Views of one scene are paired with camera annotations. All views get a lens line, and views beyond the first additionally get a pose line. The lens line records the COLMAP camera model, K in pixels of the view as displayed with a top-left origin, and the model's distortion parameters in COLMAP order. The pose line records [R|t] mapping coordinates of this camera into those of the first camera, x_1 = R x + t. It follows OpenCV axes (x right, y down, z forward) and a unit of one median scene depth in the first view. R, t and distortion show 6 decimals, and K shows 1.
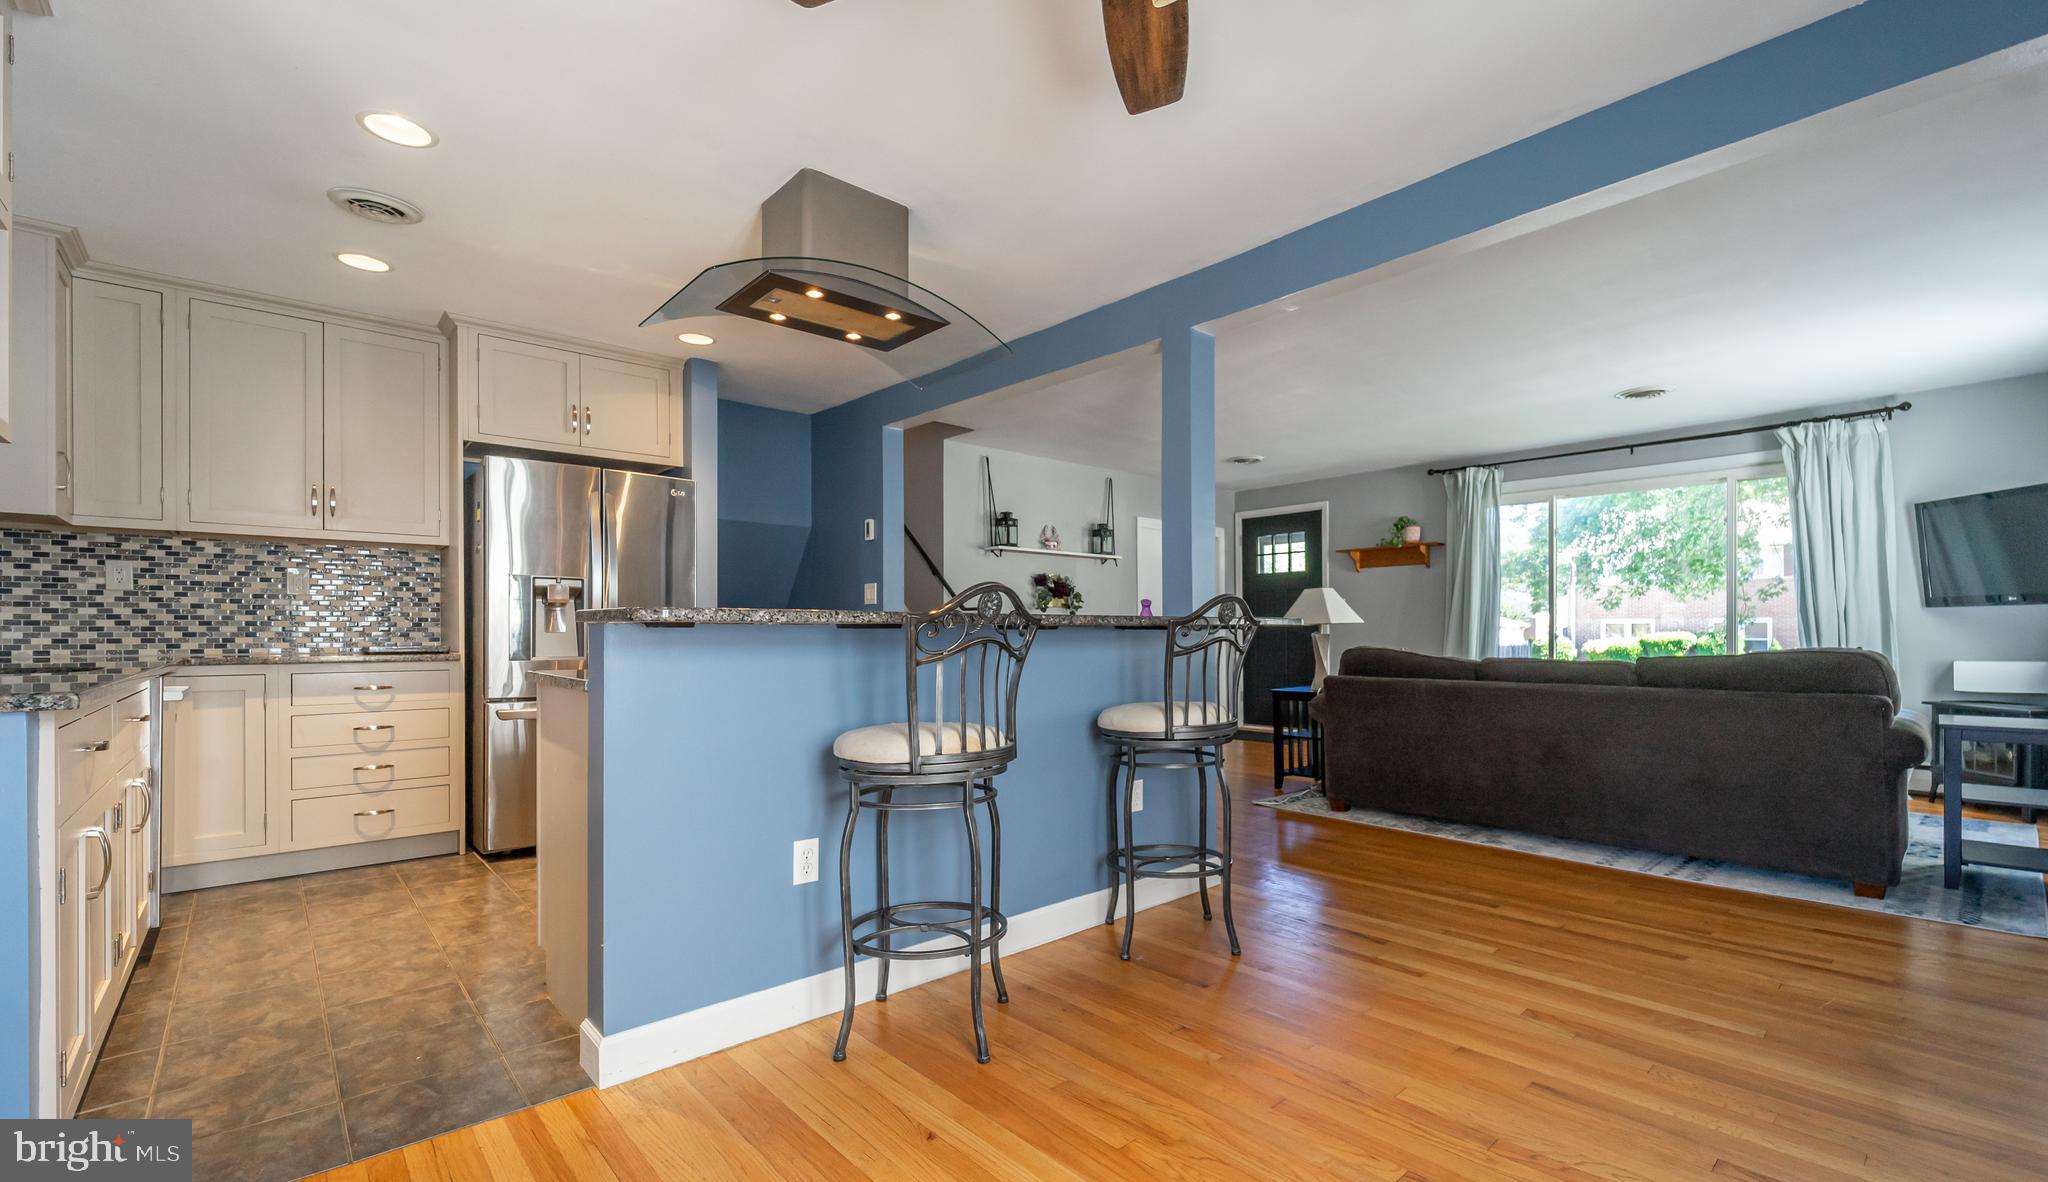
lens RADIAL K [[859.7, 0, 1030.3], [0, 859.7, 632.7], [0, 0, 1]] dist [-0.000926, -0.000487]
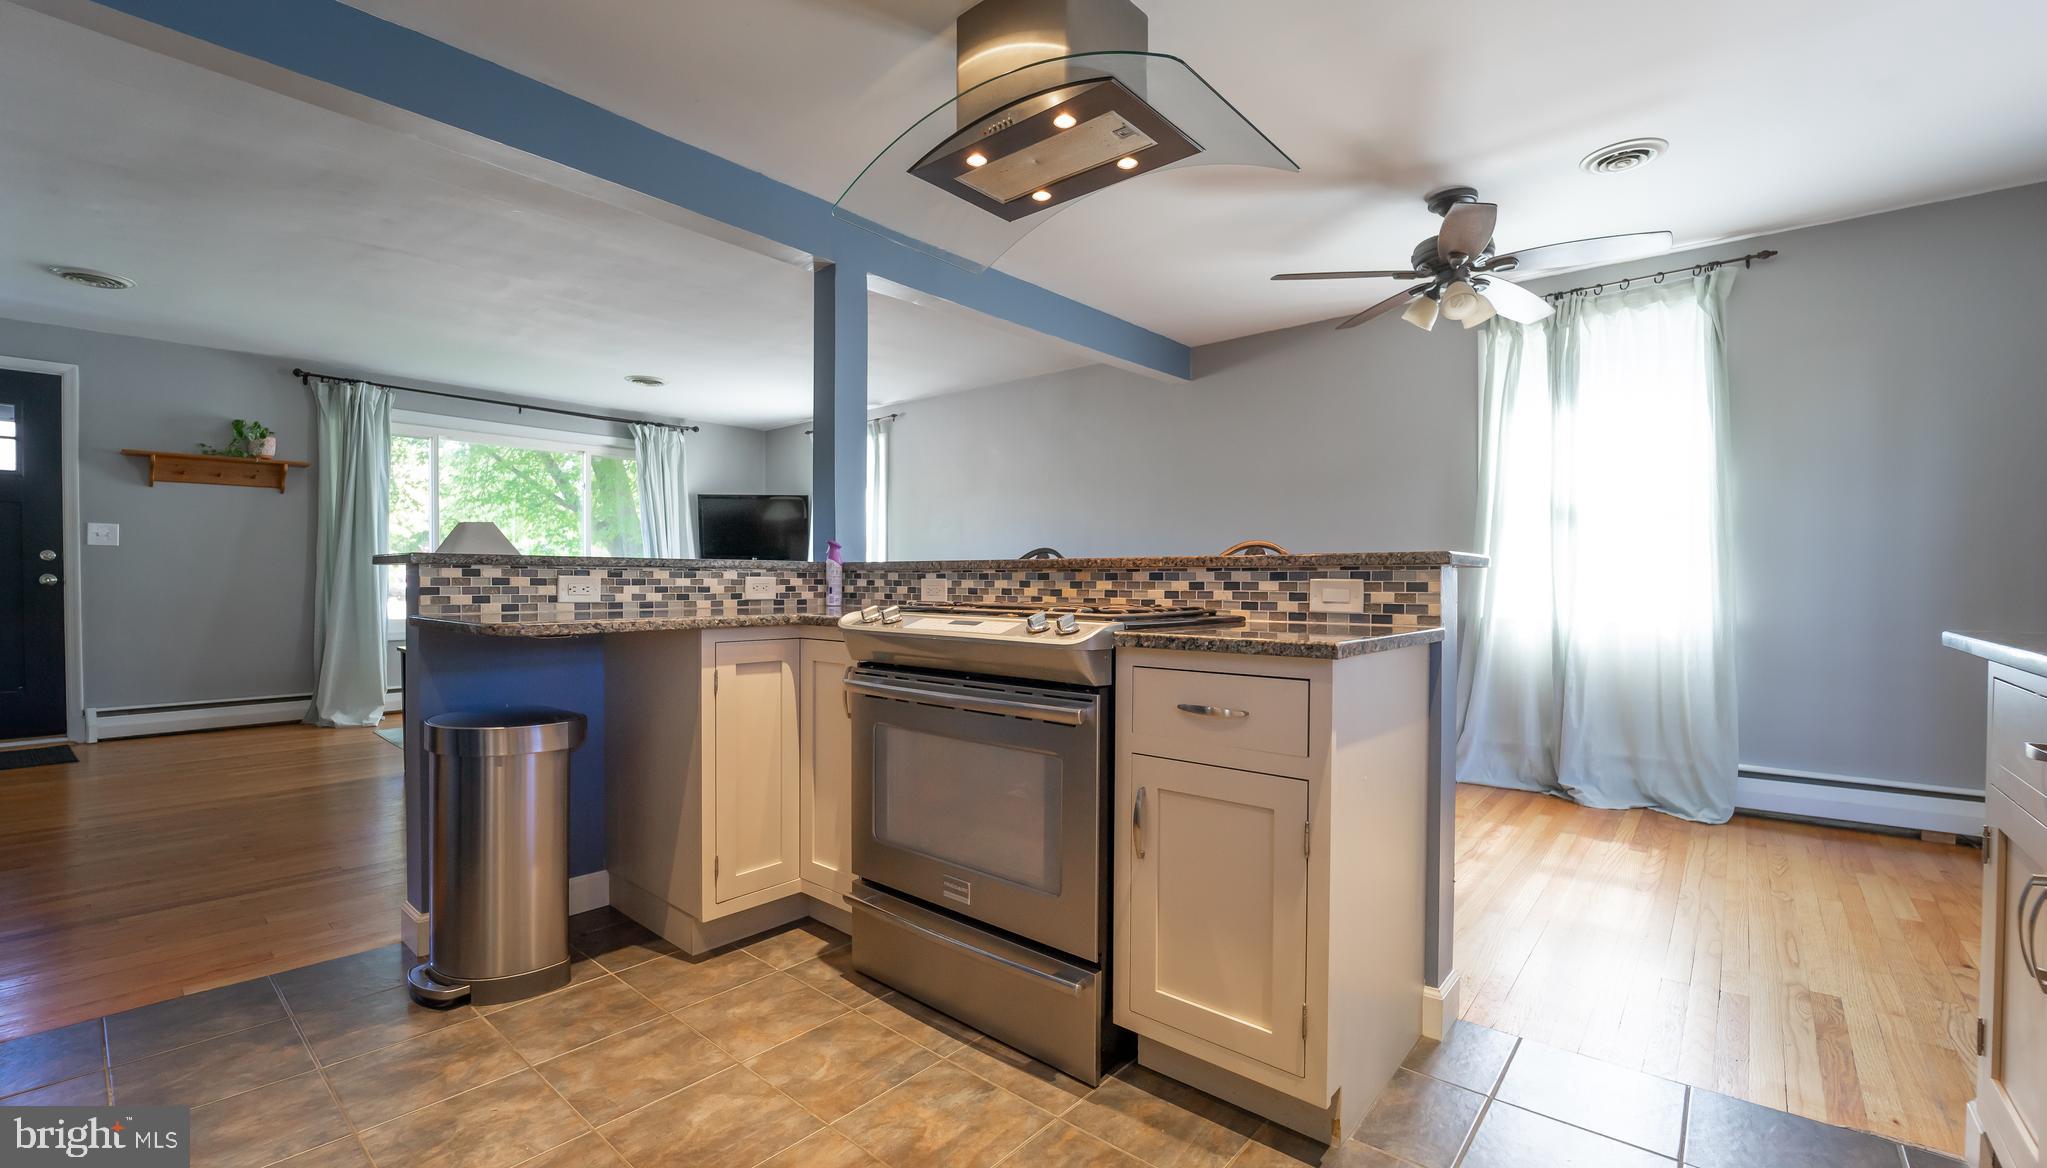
lens RADIAL K [[865.0, 0, 1015.3], [0, 865.0, 594.7], [0, 0, 1]] dist [-0.028198, -0.000399]
pose [[-0.137665, -0.015269, 0.990361, -0.681164], [-0.005485, 0.999878, 0.014653, 0.002319], [-0.990464, -0.003415, -0.137732, 0.791506]]
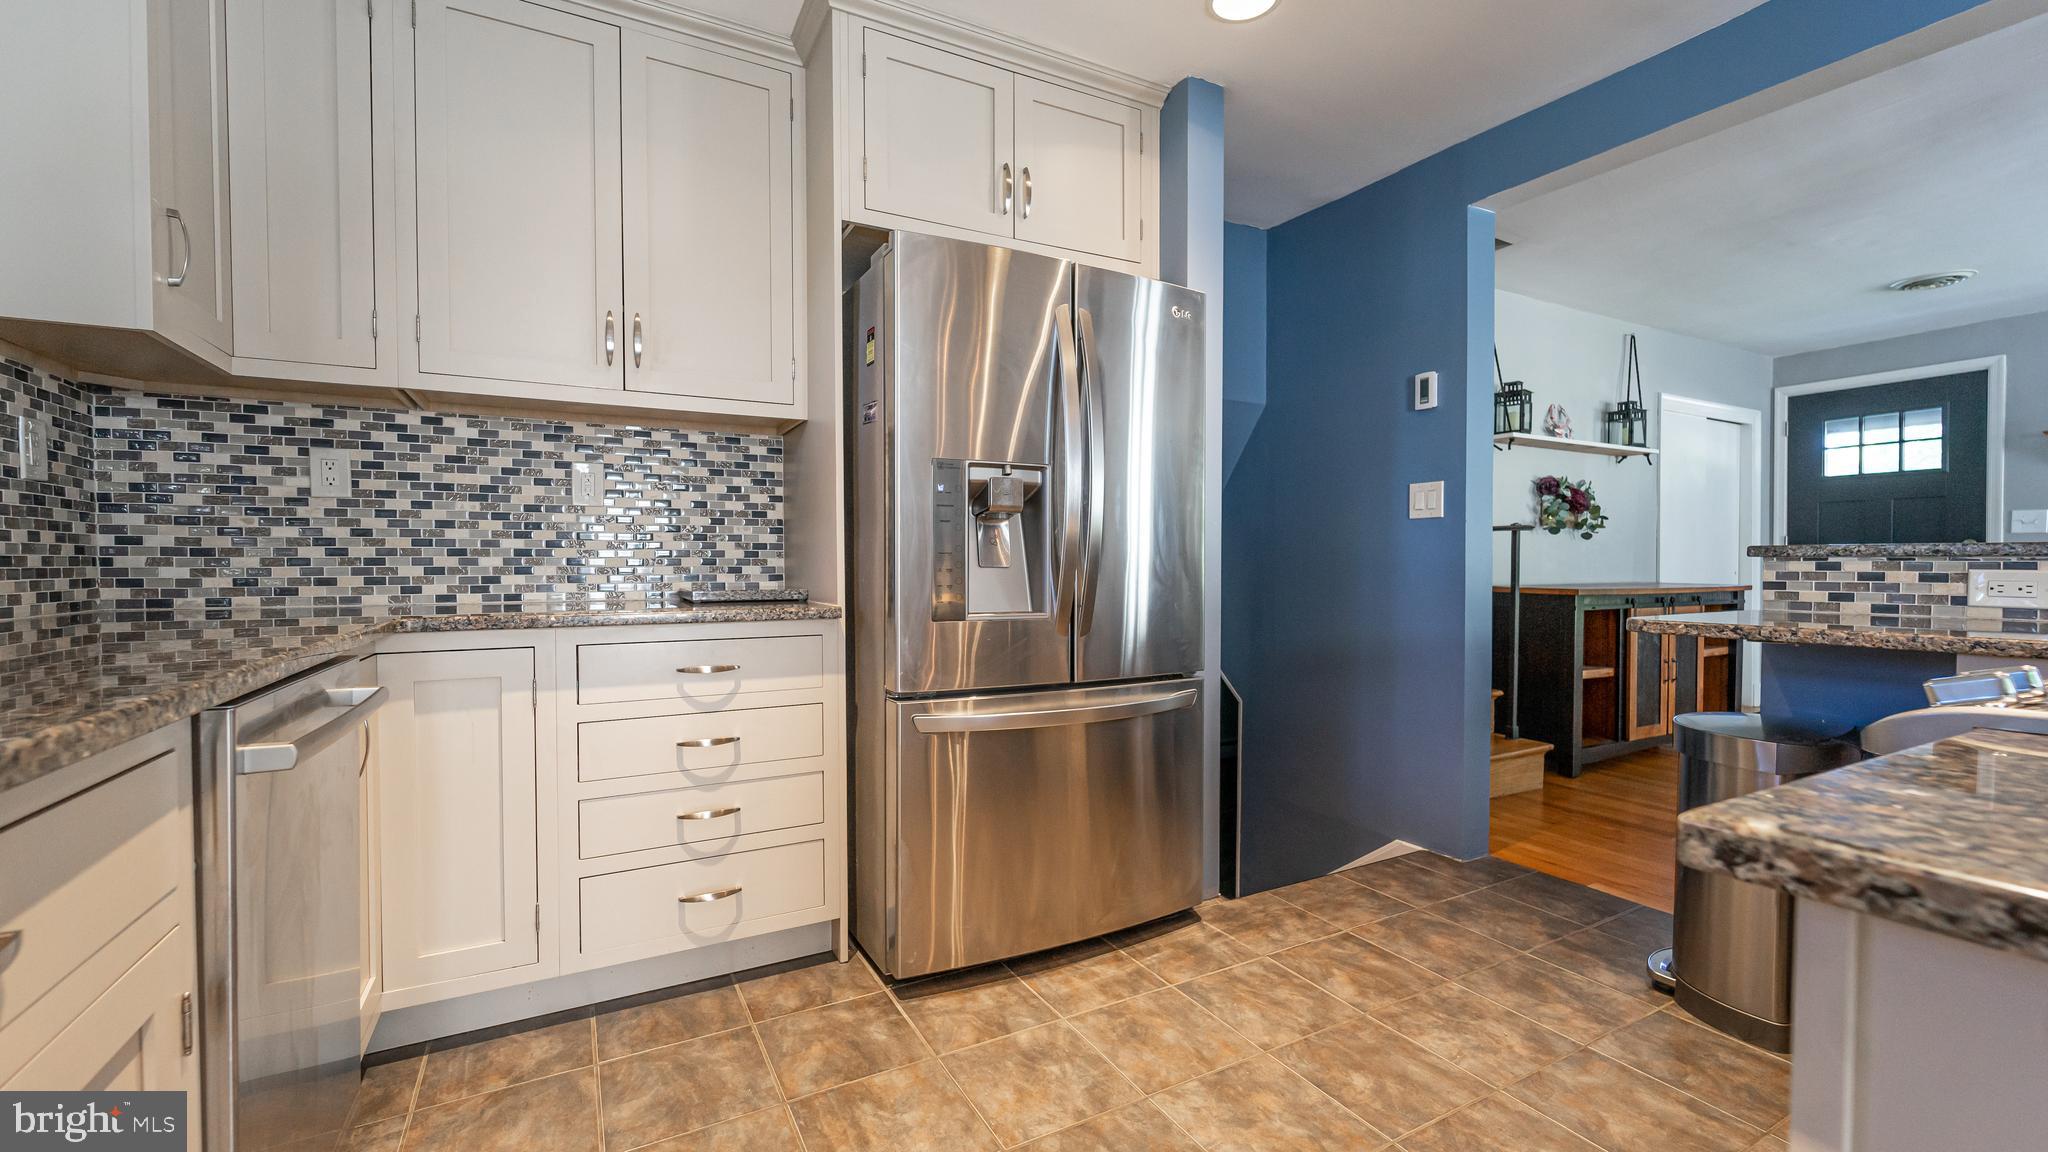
lens RADIAL K [[804.2, 0, 1024.0], [0, 804.2, 576.0], [0, 0, 1]] dist [0.000814, 0.000127]
pose [[0.976739, 0.003962, -0.214396, -0.441174], [0.000053, 0.999825, 0.018719, -0.004711], [0.214433, -0.018295, 0.976567, 0.523845]]
